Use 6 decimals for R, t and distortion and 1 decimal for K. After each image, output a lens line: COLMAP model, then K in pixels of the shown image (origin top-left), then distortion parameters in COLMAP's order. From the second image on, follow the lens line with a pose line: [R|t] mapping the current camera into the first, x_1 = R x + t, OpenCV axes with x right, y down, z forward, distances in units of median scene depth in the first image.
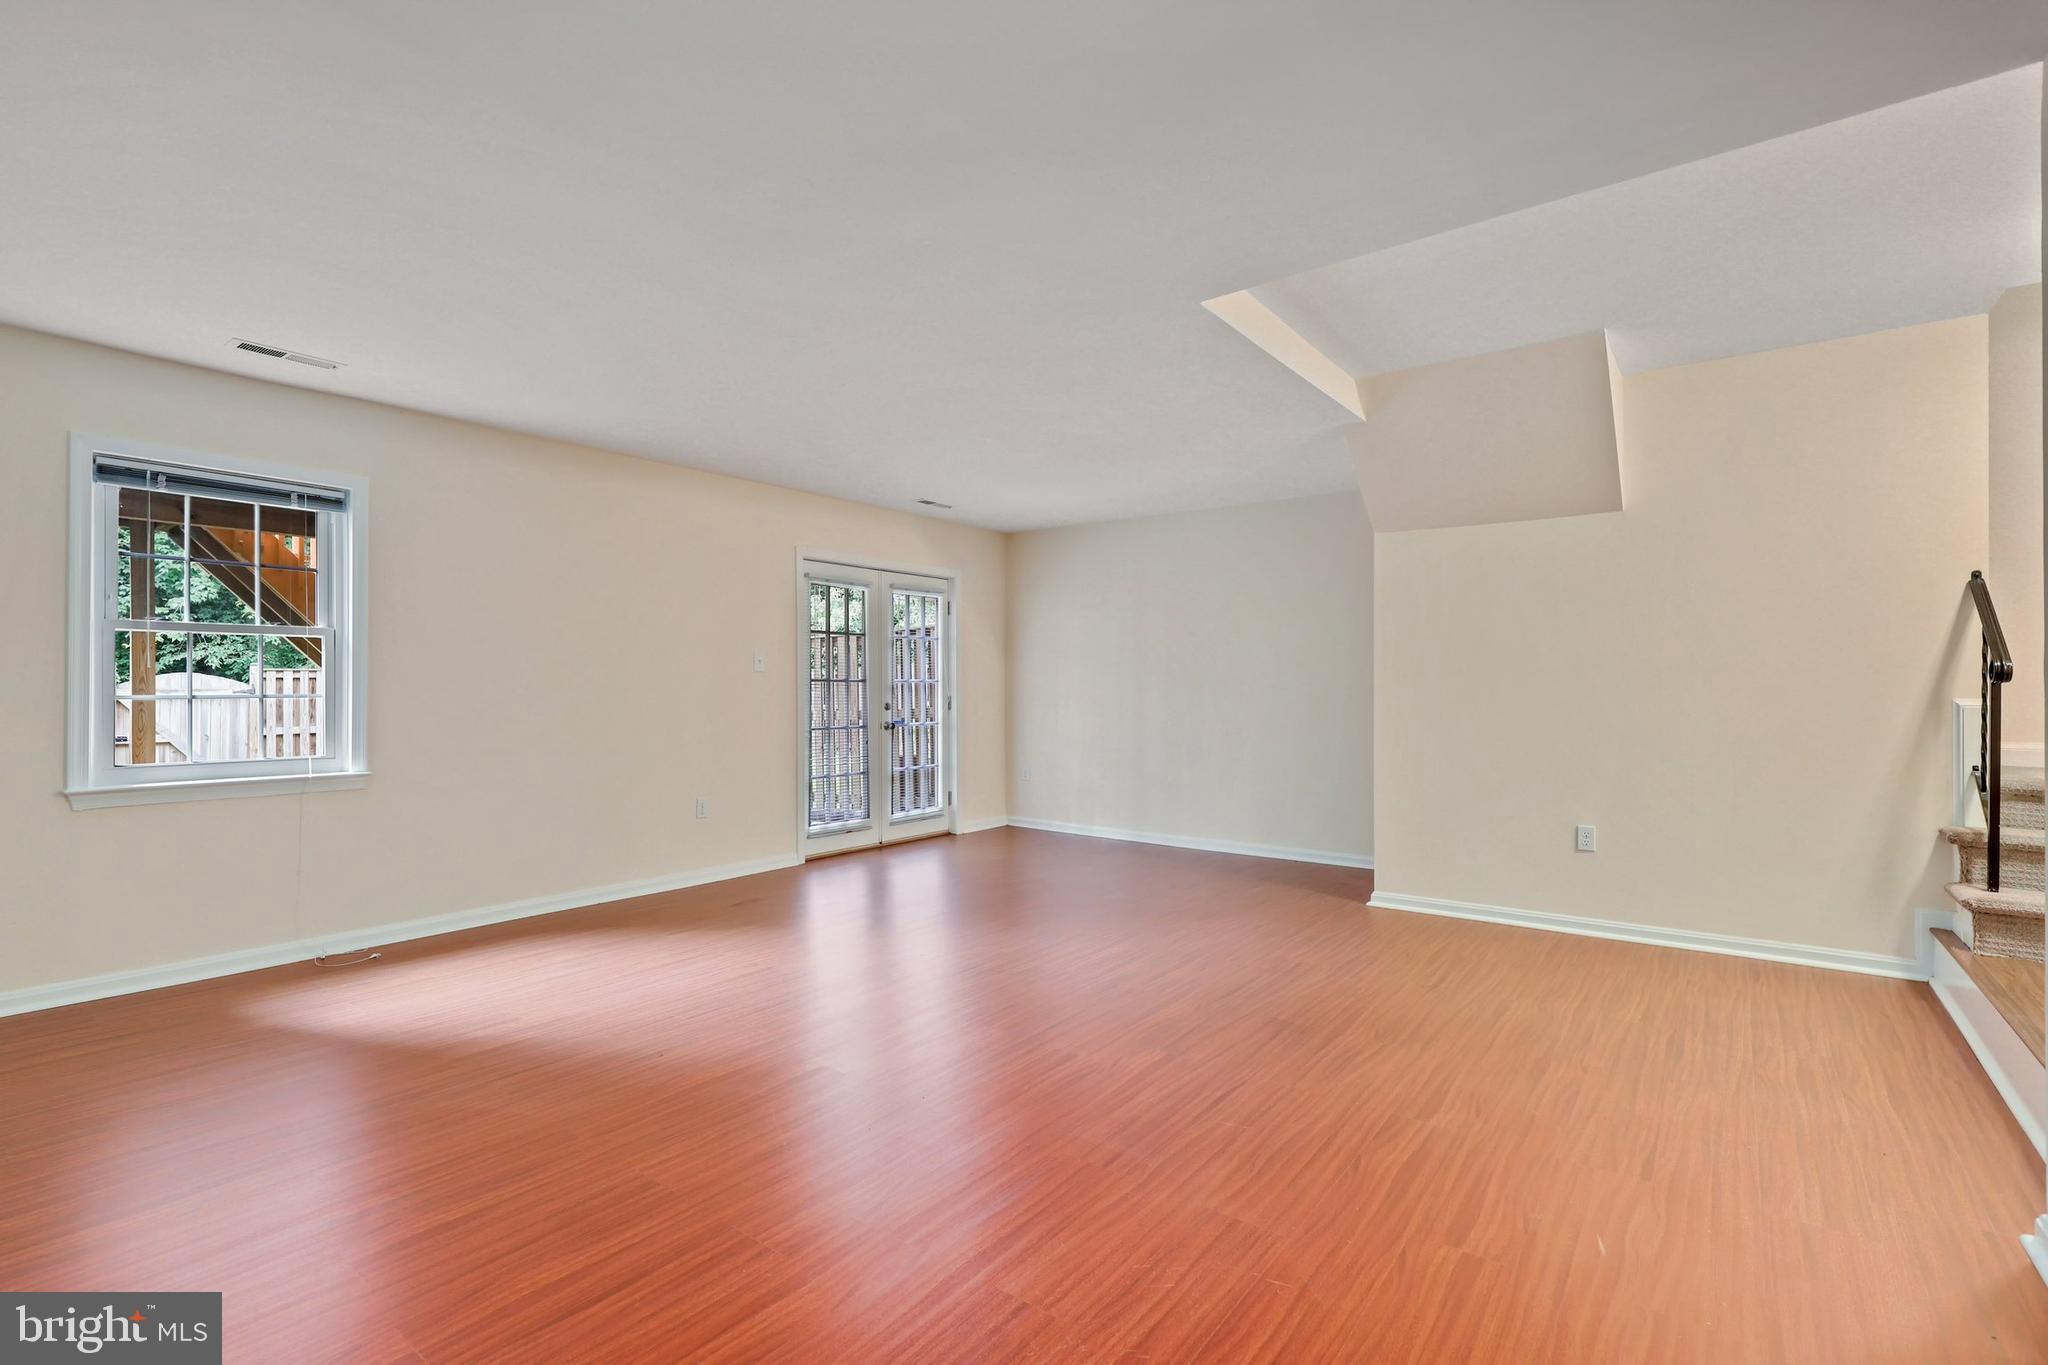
lens RADIAL K [[942.3, 0, 1020.8], [0, 942.3, 688.8], [0, 0, 1]] dist [-0.000955, 0.000049]
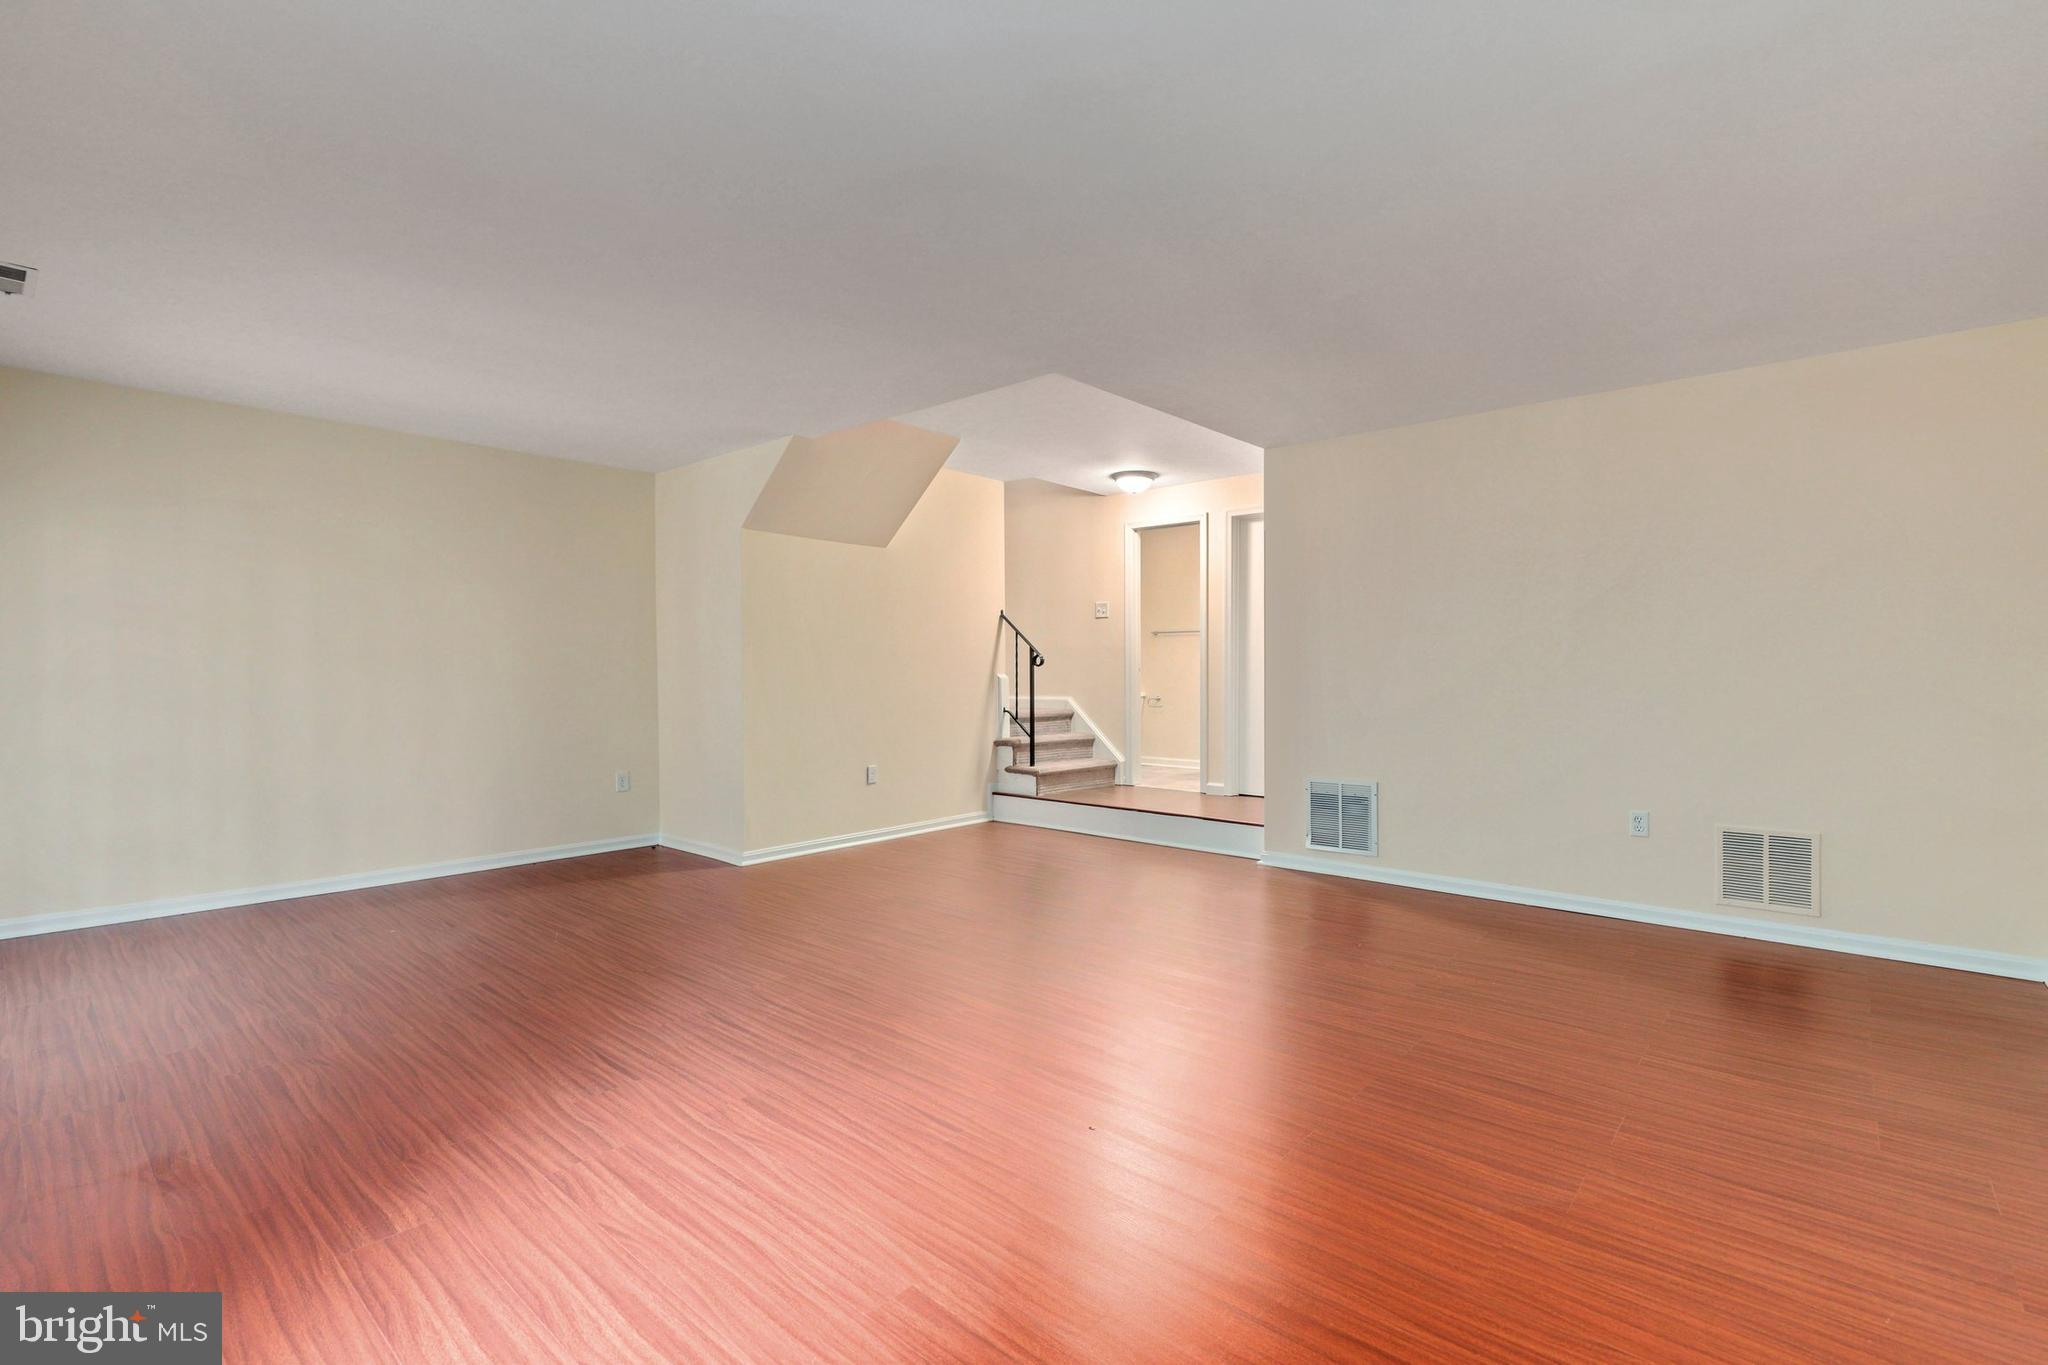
lens RADIAL K [[942.3, 0, 1020.8], [0, 942.3, 688.8], [0, 0, 1]] dist [-0.000955, 0.000049]
pose [[0.072119, -0.028035, 0.997002, -1.027997], [-0.001762, 0.999600, 0.028236, -0.013712], [-0.997394, -0.003793, 0.072041, 0.868040]]
